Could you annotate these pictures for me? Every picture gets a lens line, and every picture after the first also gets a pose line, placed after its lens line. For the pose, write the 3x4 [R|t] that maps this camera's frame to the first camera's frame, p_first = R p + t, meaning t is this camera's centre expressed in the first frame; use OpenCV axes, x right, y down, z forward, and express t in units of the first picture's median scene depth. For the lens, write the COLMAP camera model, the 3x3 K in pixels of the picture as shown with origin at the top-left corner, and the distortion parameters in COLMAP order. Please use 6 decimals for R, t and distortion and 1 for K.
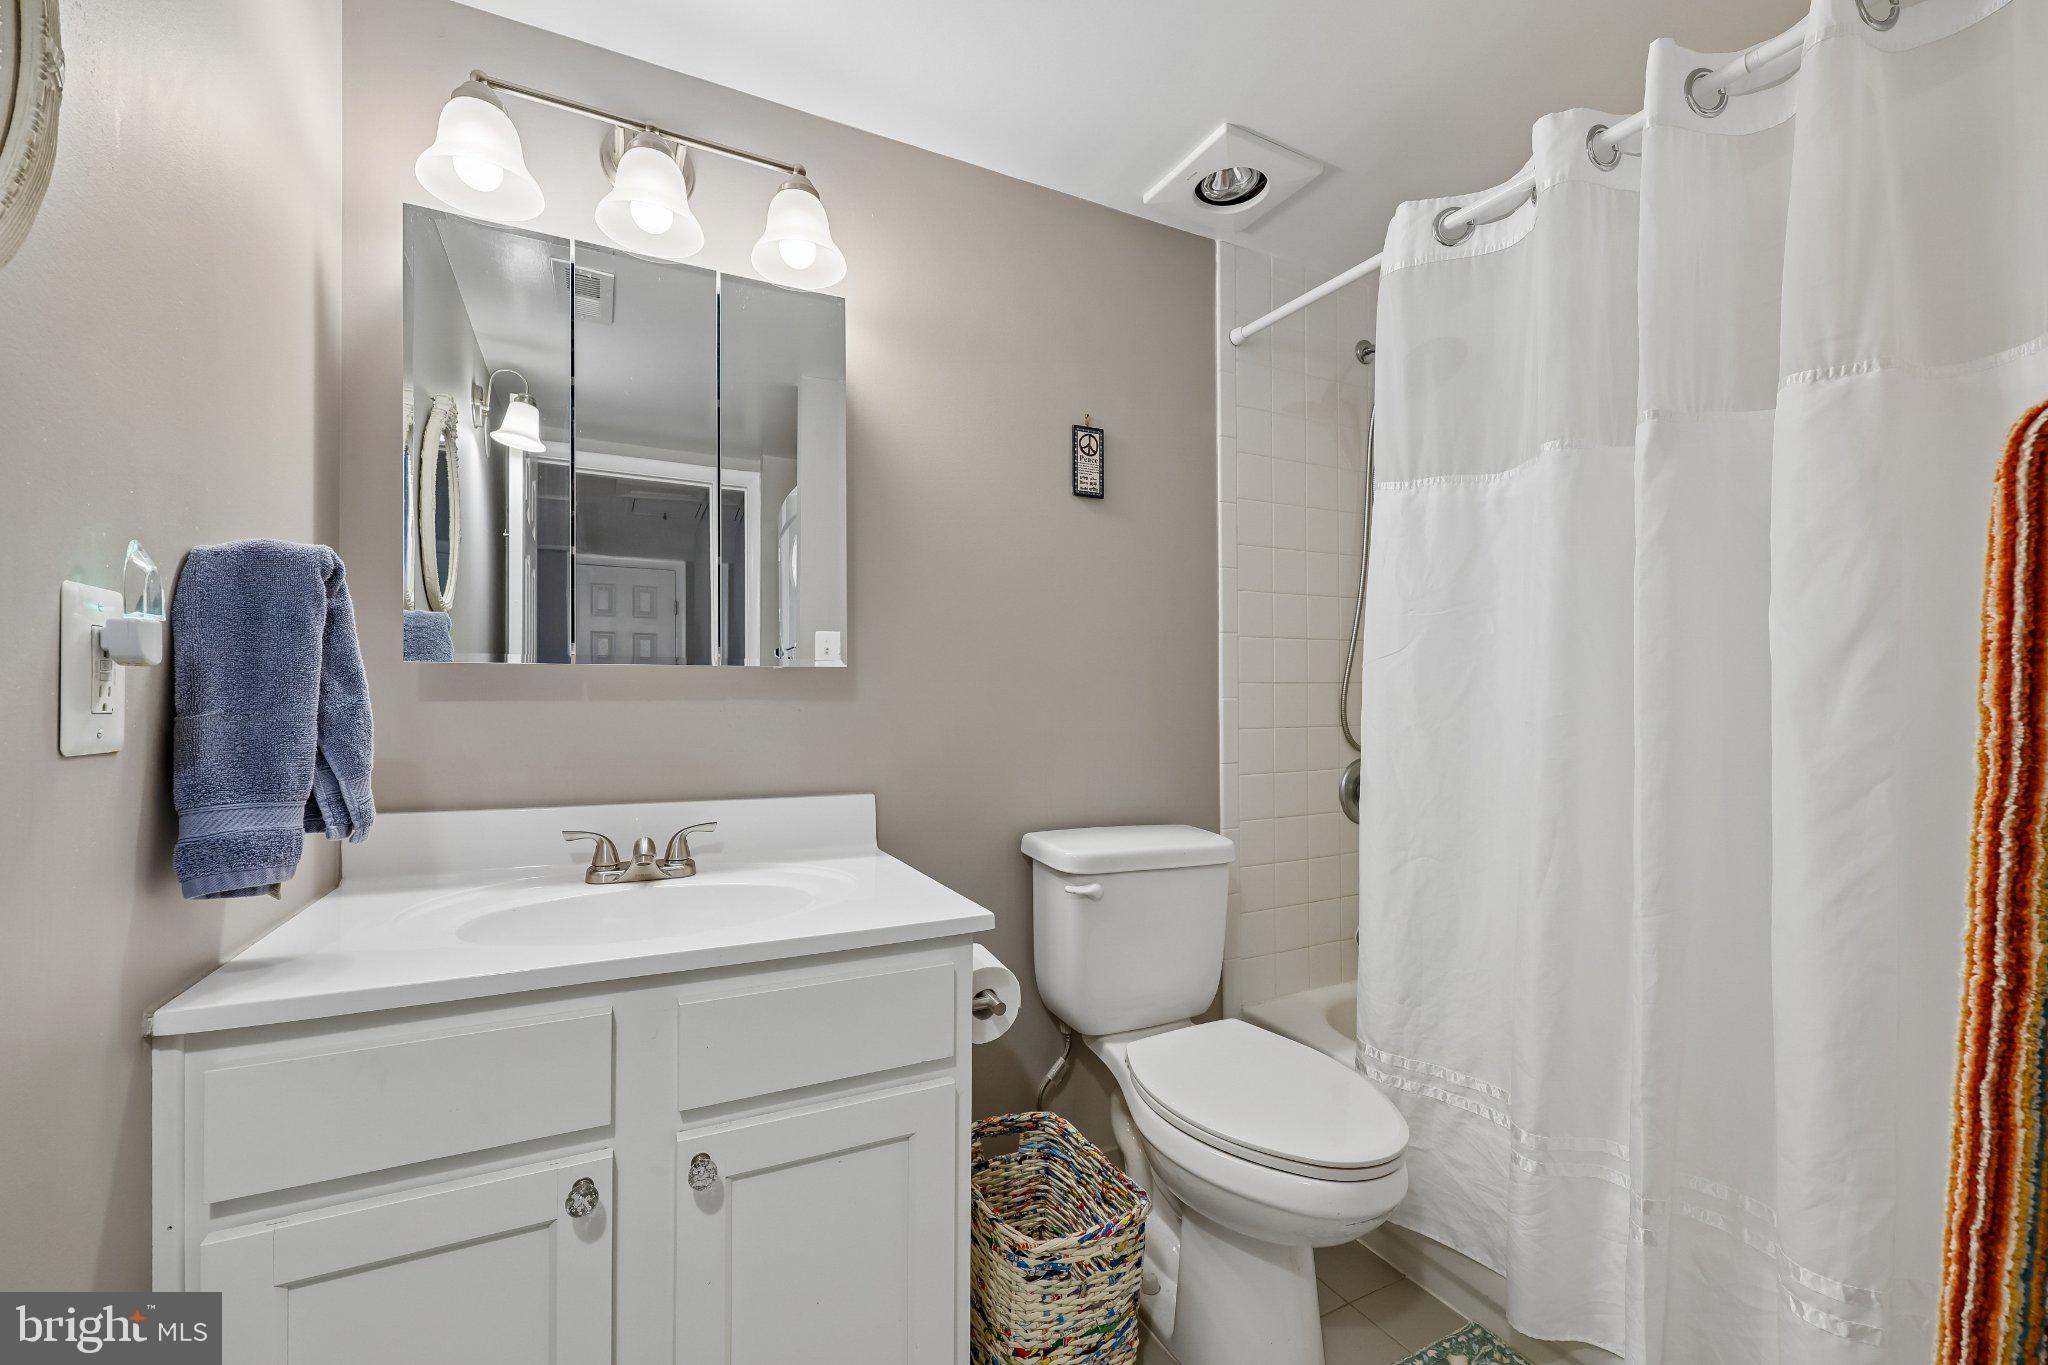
lens RADIAL K [[827.8, 0, 1024.0], [0, 827.8, 697.8], [0, 0, 1]] dist [-0.004664, -0.000219]
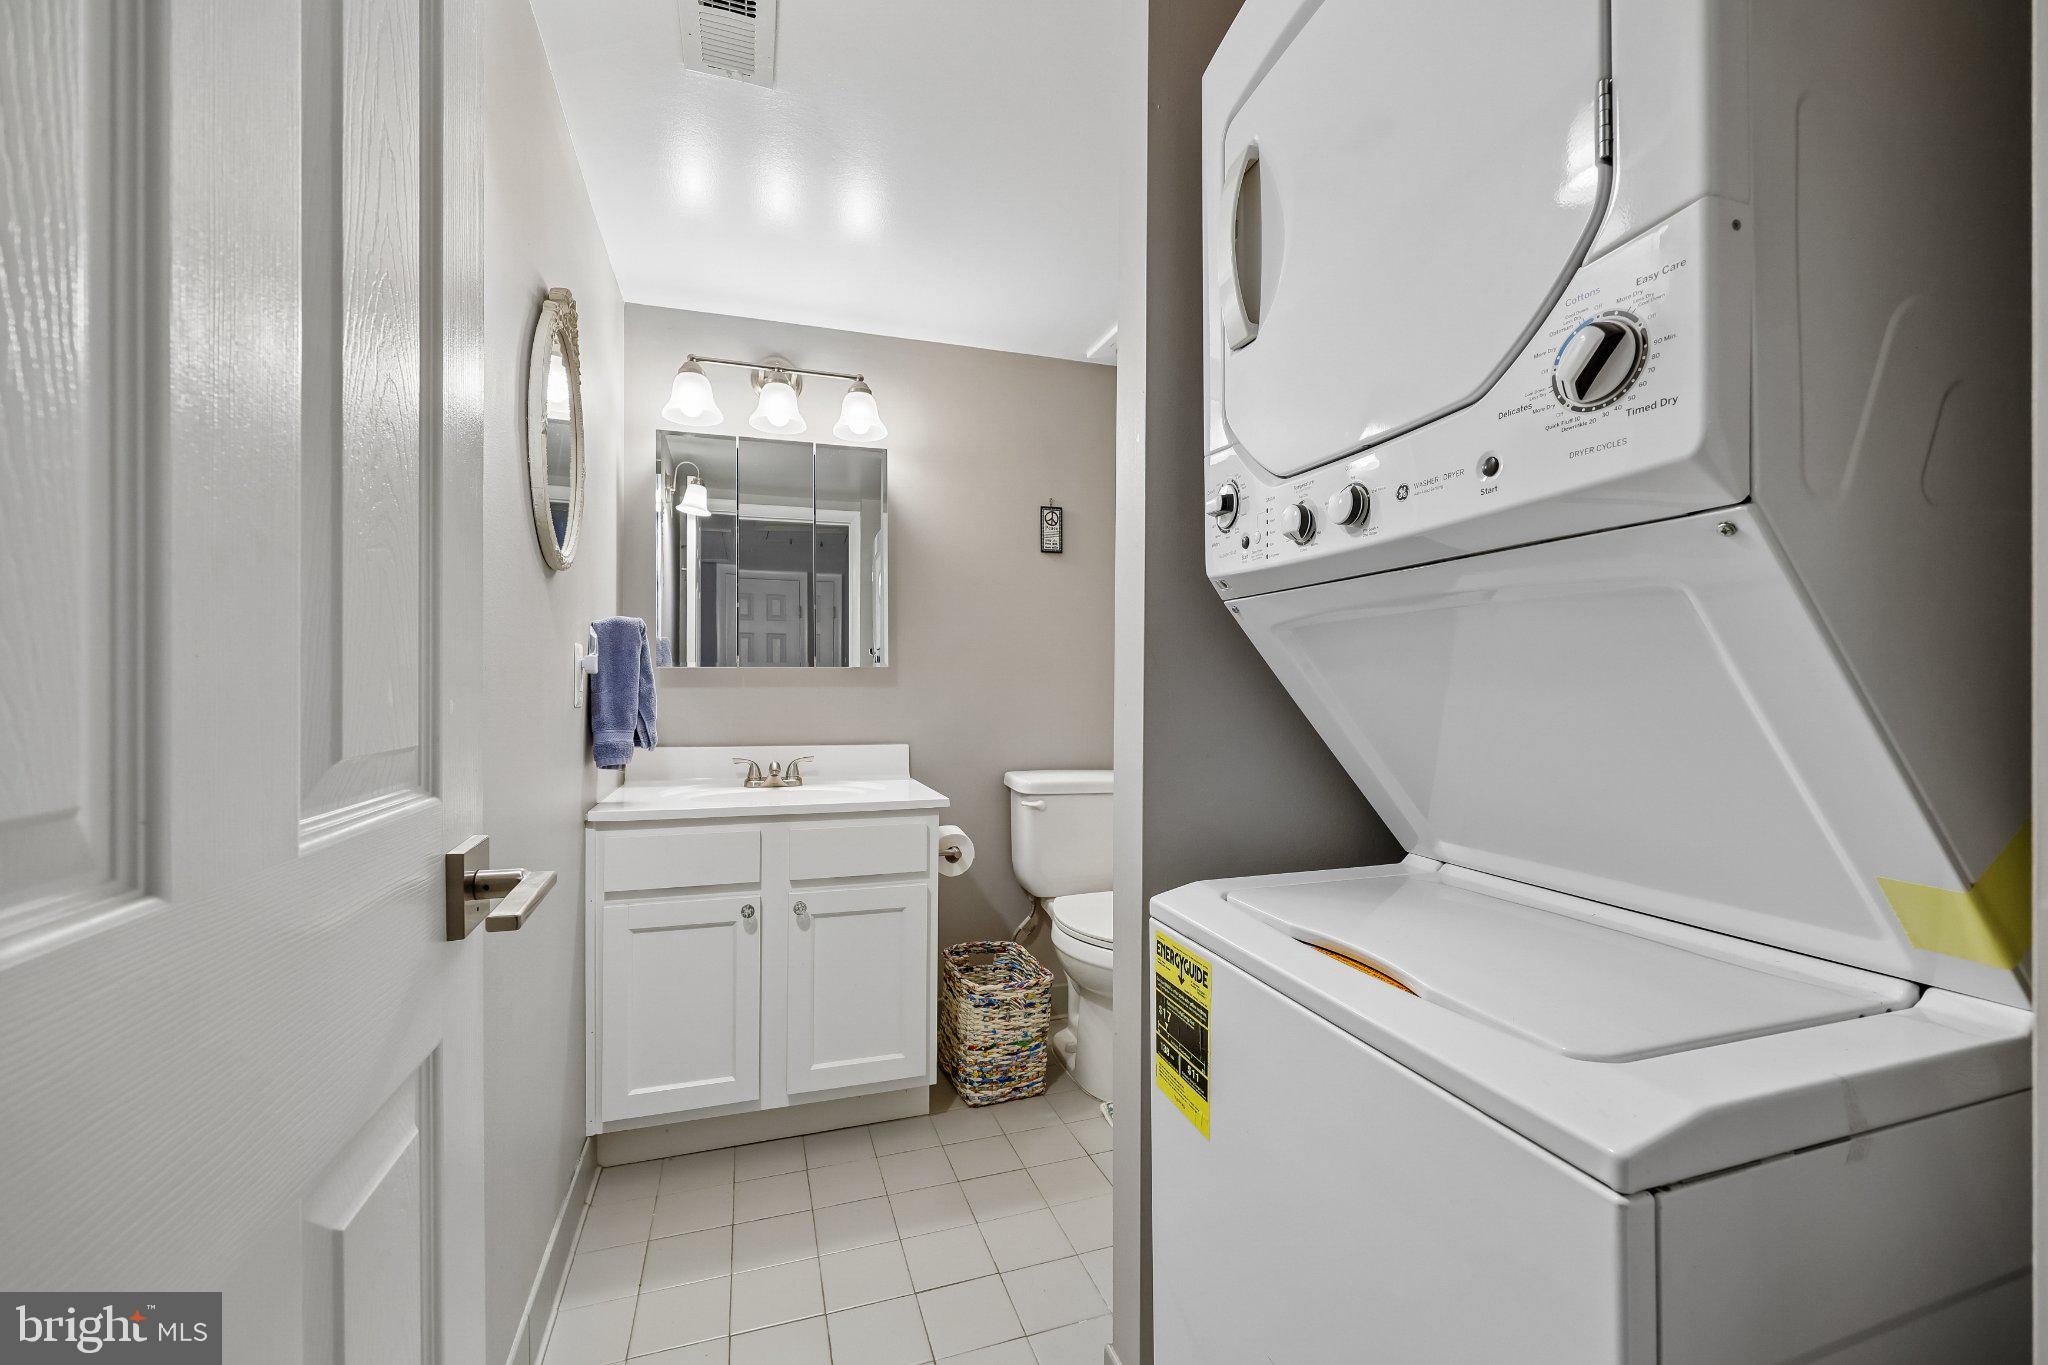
lens RADIAL K [[827.8, 0, 1018.2], [0, 827.8, 678.9], [0, 0, 1]] dist [-0.004664, -0.000219]
pose [[0.989350, -0.004003, -0.145503, 0.333136], [0.002866, 0.999964, -0.008024, 0.001127], [0.145530, 0.007522, 0.989325, -0.717007]]
